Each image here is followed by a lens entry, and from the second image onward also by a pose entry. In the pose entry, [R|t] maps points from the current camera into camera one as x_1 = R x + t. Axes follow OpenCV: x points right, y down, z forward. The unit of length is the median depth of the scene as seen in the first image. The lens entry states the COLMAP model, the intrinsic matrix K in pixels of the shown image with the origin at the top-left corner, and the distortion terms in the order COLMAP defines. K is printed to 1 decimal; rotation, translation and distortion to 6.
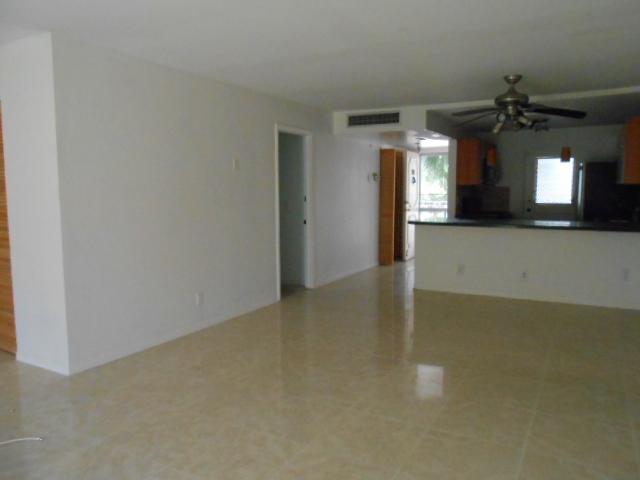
lens RADIAL K [[496.2, 0, 320.0], [0, 496.2, 240.0], [0, 0, 1]] dist [-0.030904, 0.005892]
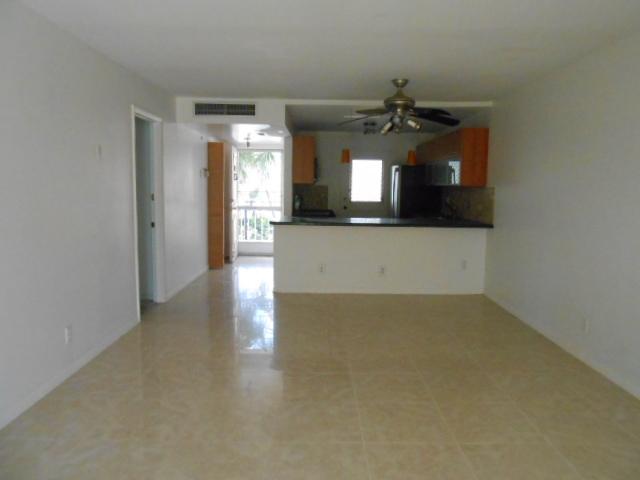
lens RADIAL K [[503.9, 0, 320.0], [0, 503.9, 230.9], [0, 0, 1]] dist [-0.060270, 0.071450]
pose [[0.874324, -0.026274, 0.484631, -0.163762], [0.032056, 0.999479, -0.003647, -0.010856], [-0.484283, 0.018724, 0.874711, 0.101595]]
